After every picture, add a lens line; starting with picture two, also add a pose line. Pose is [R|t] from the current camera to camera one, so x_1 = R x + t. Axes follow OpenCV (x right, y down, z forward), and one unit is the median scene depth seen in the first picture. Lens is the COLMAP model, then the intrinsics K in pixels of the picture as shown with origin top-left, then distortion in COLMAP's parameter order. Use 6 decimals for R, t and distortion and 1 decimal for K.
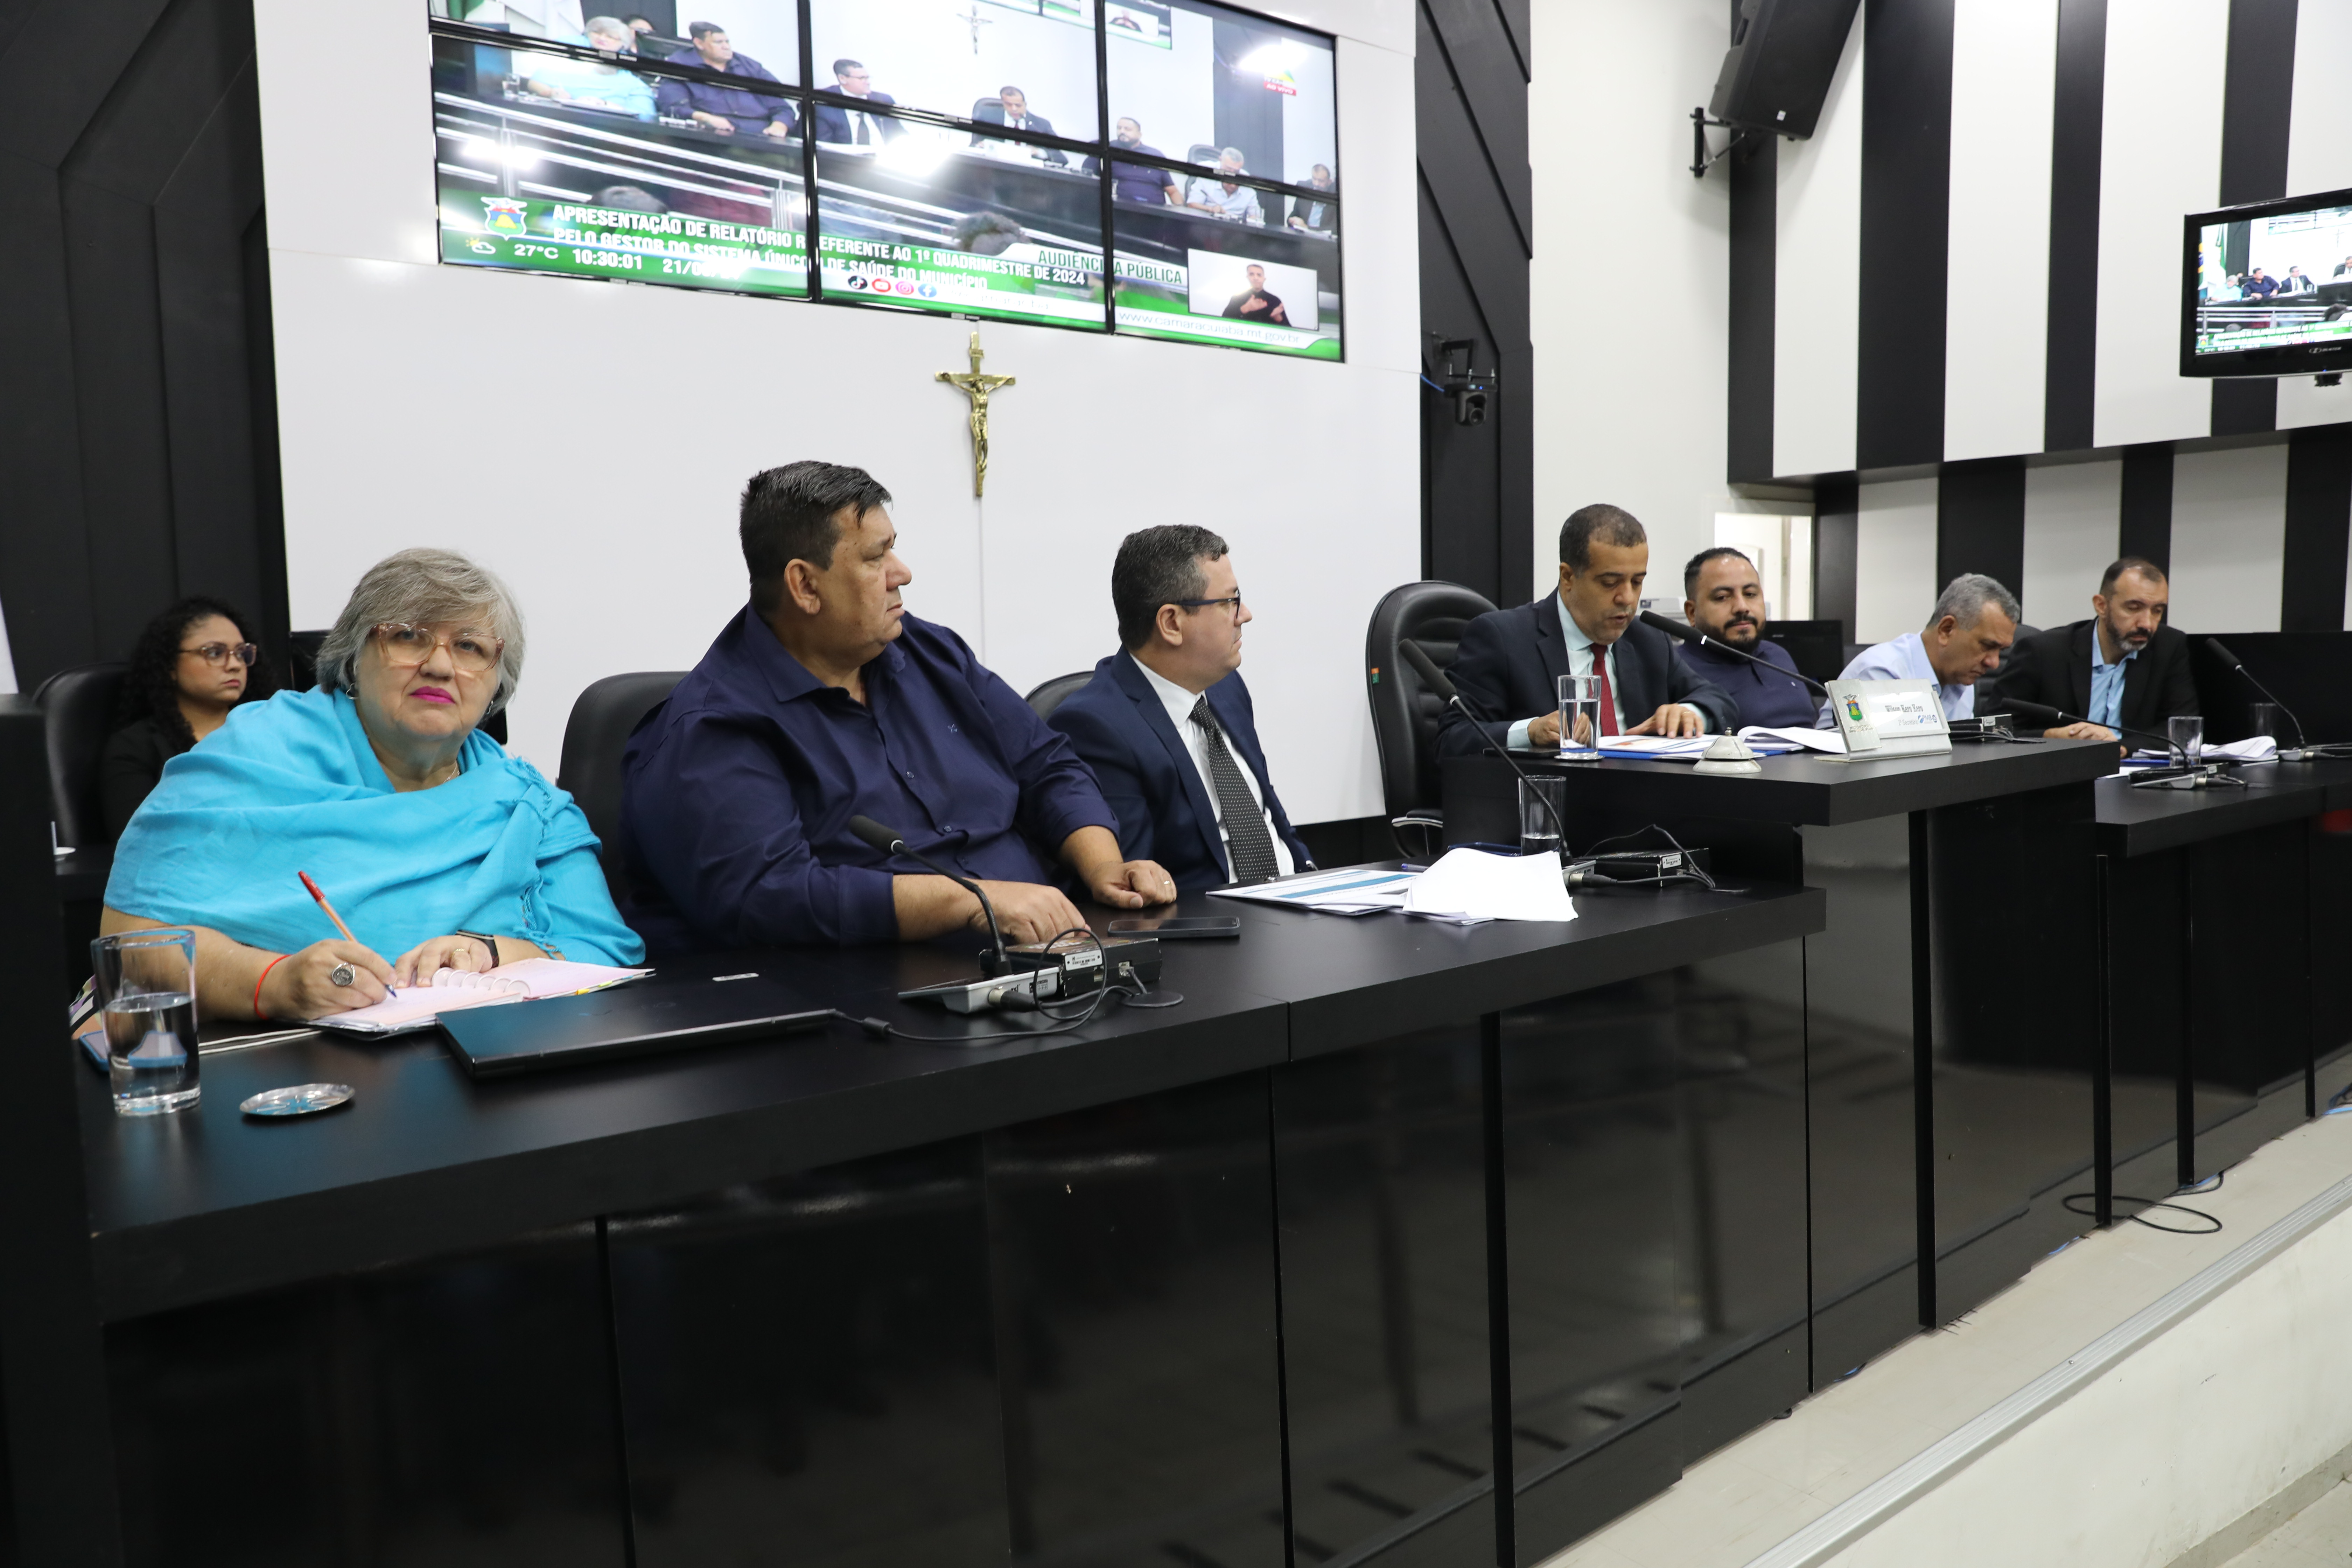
lens RADIAL K [[1579.4, 0, 1164.8], [0, 1579.4, 787.1], [0, 0, 1]] dist [-0.111398, 0.081960]
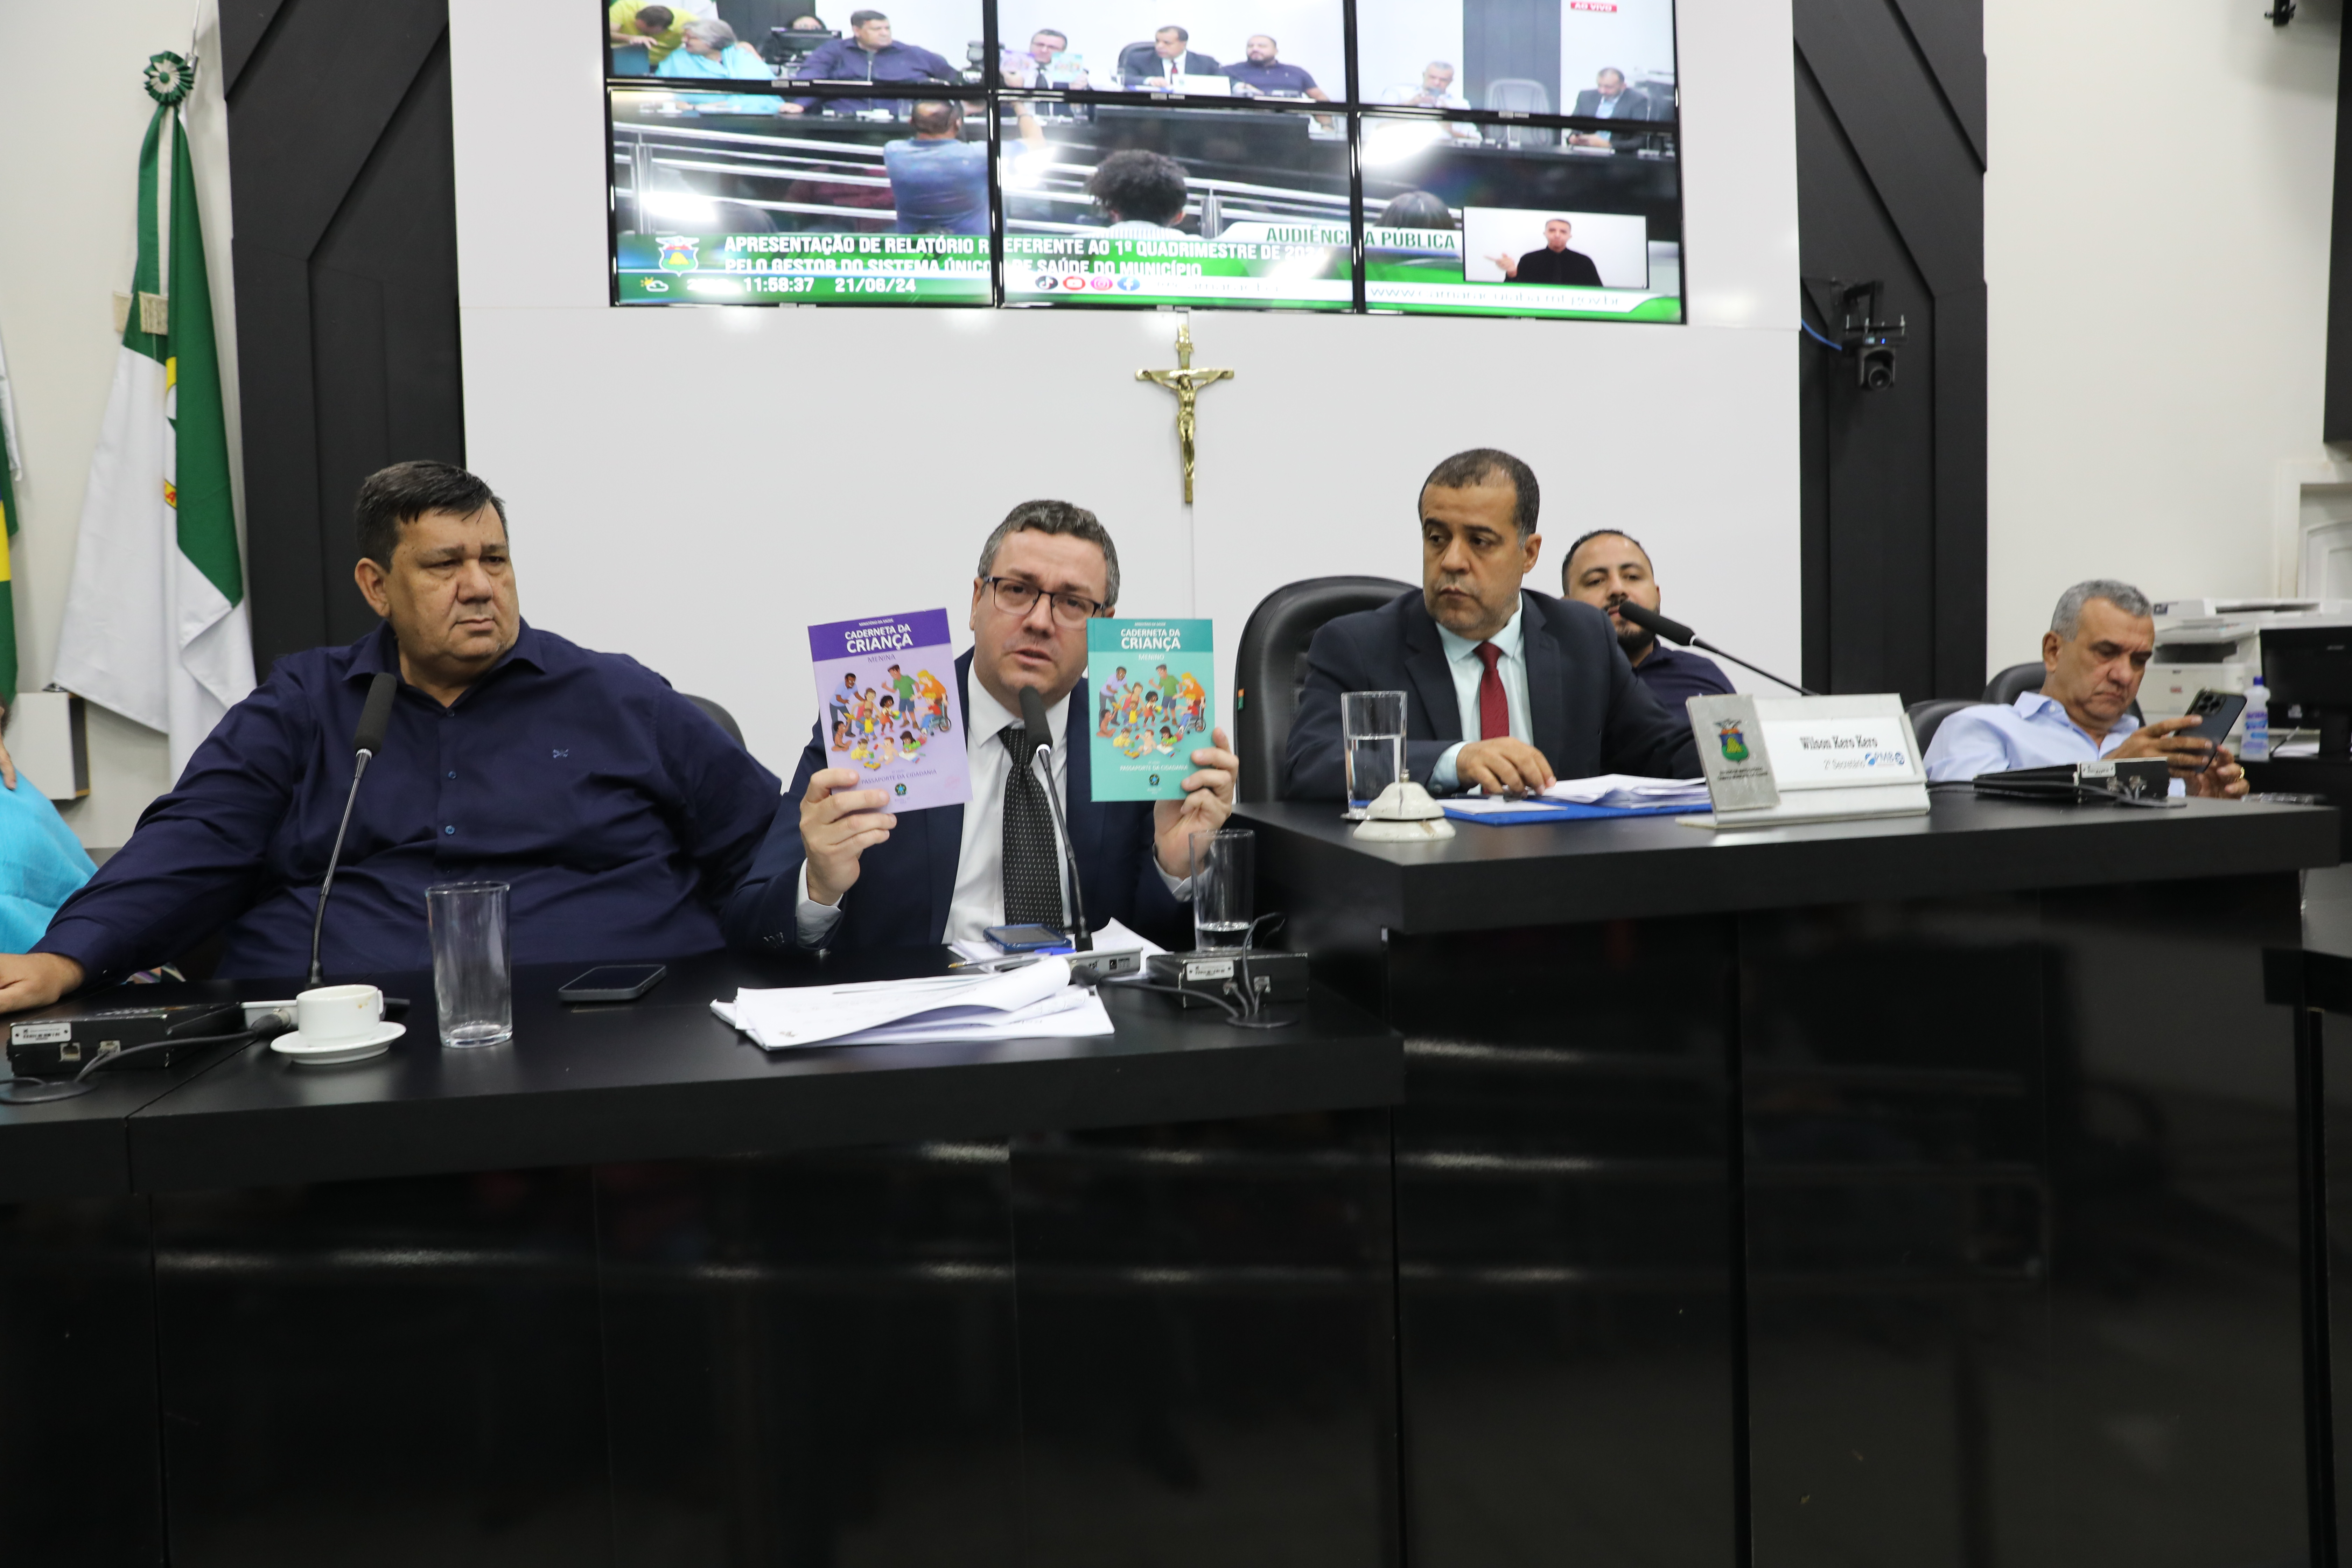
lens RADIAL K [[1579.4, 0, 1186.0], [0, 1579.4, 804.5], [0, 0, 1]] dist [-0.111398, 0.081960]
pose [[0.900158, 0.031303, -0.434437, 0.287723], [-0.034367, 0.999409, 0.000803, -0.009621], [0.434206, 0.014208, 0.900702, 0.176457]]
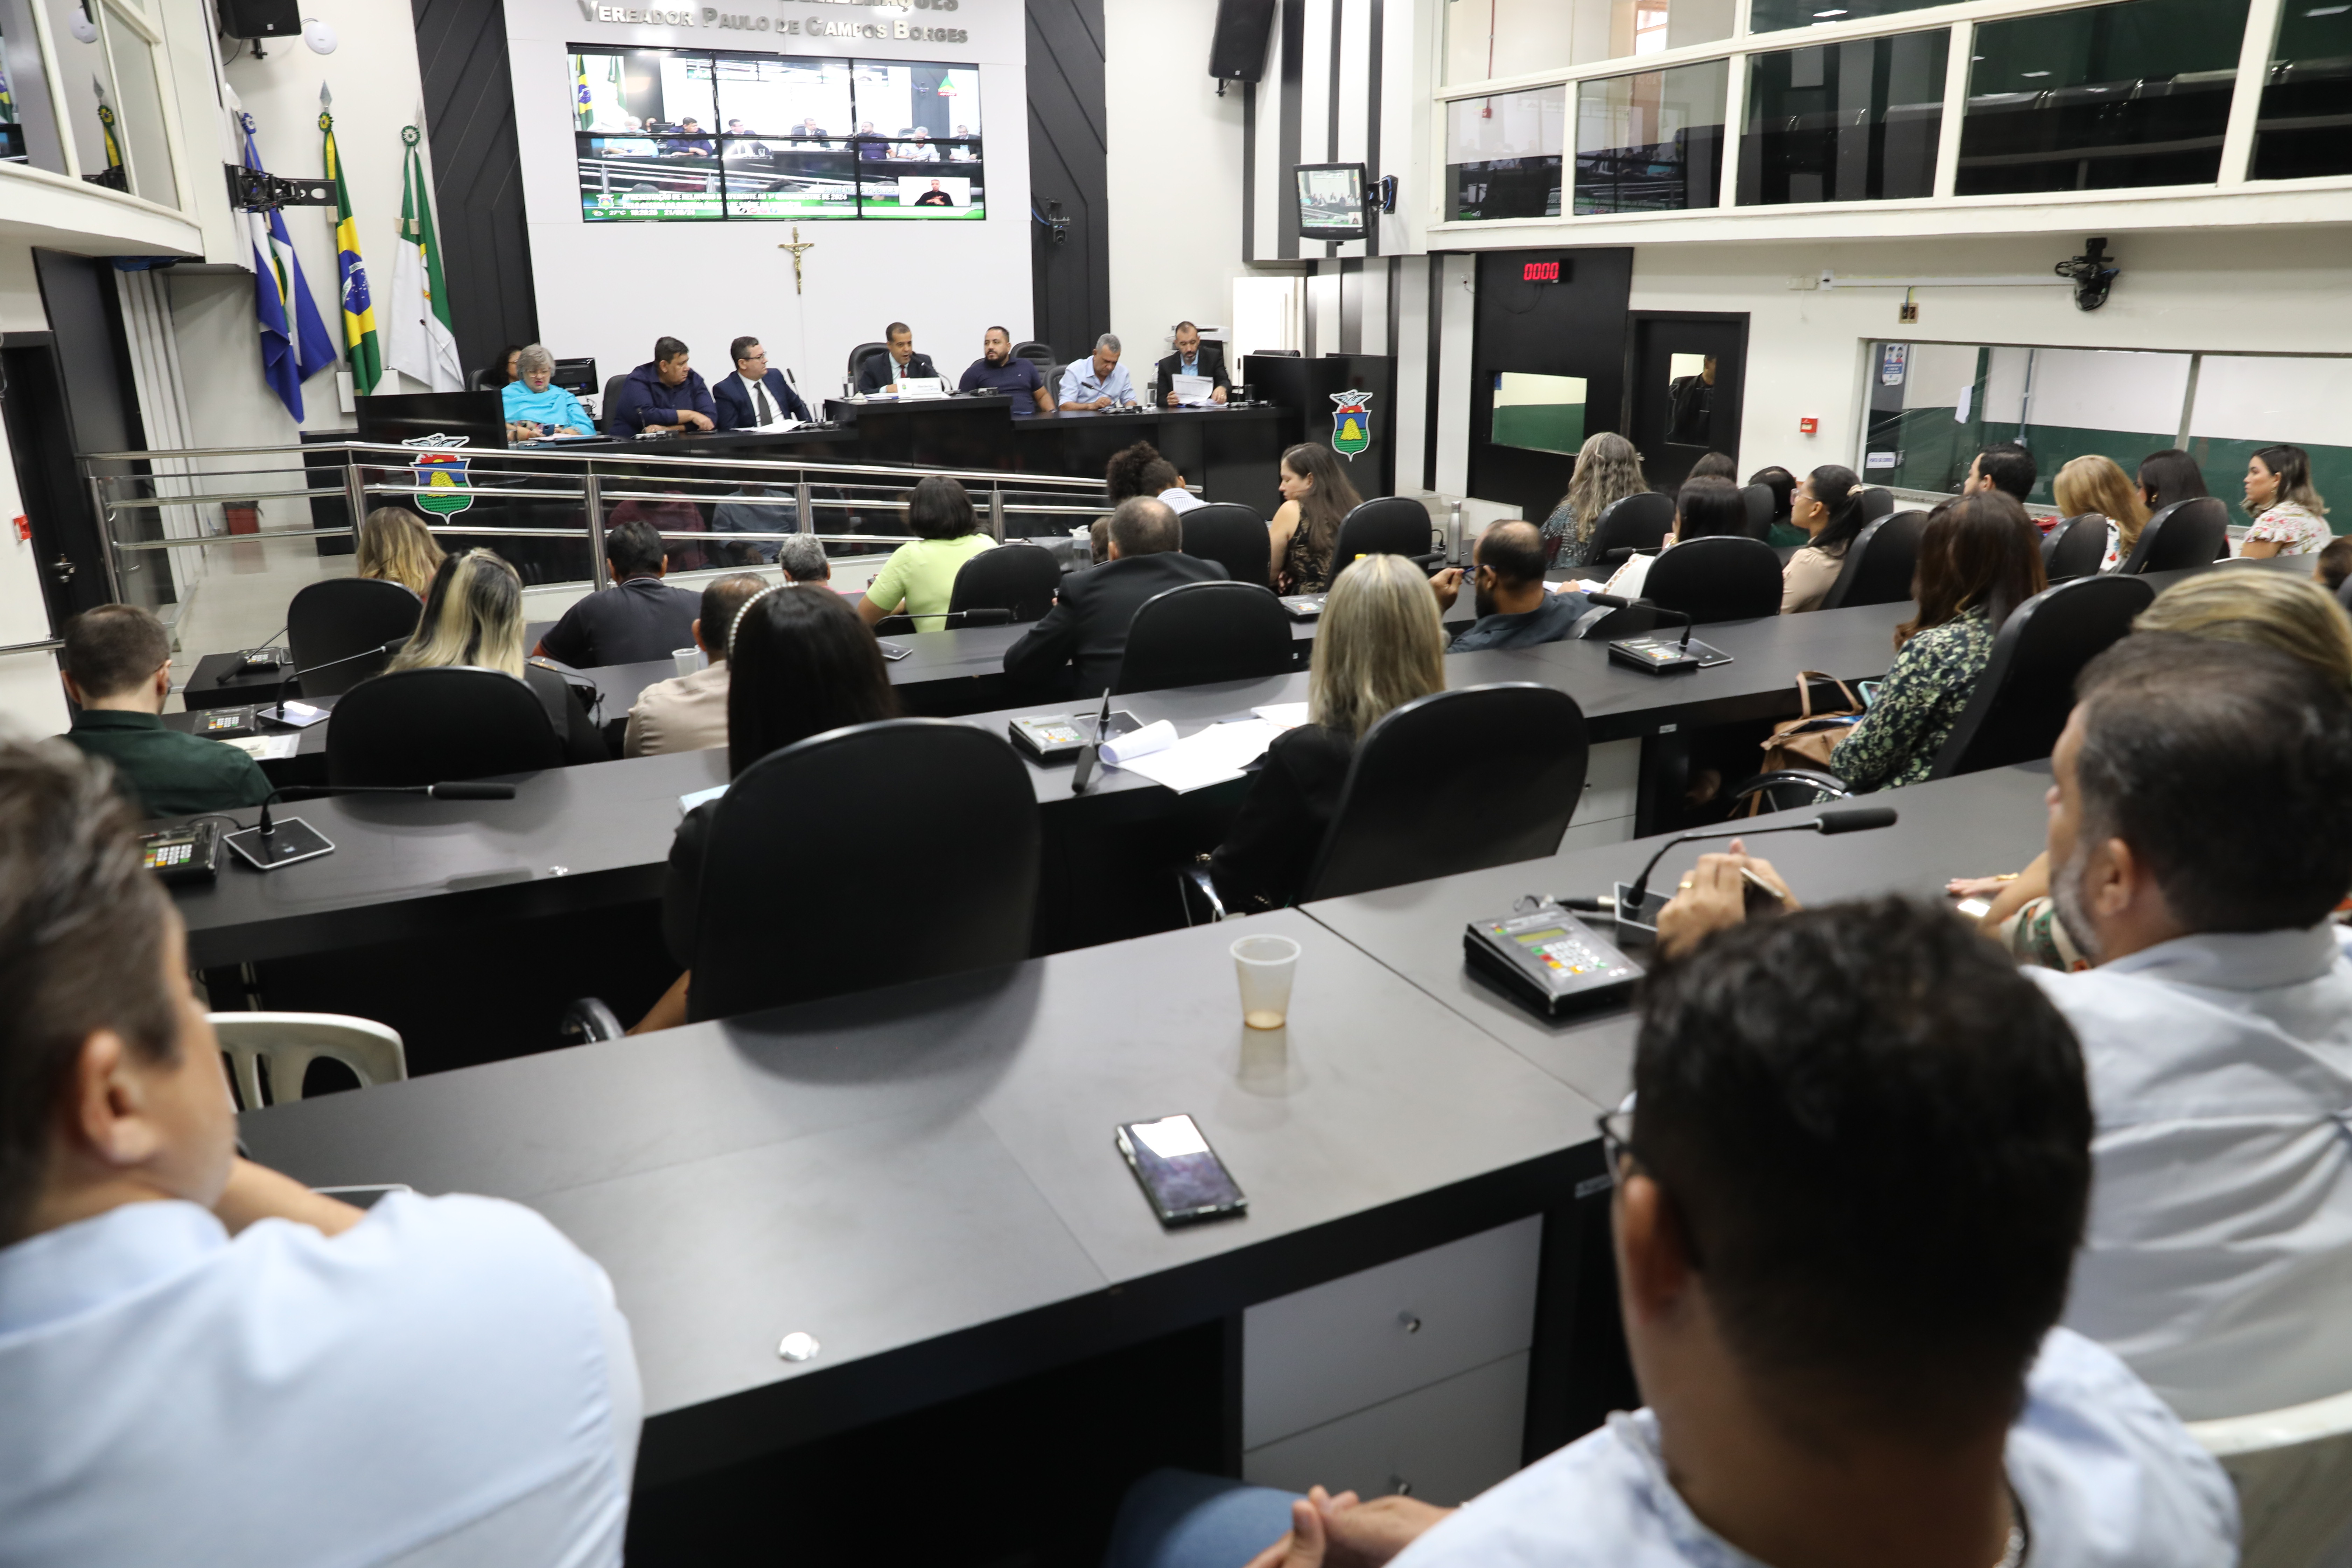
lens RADIAL K [[1579.4, 0, 1148.6], [0, 1579.4, 830.0], [0, 0, 1]] dist [-0.111398, 0.081960]
pose [[0.981920, 0.071432, -0.175302, 0.930033], [-0.028043, 0.970742, 0.238483, 0.037960], [0.187208, -0.229255, 0.955194, -1.465218]]
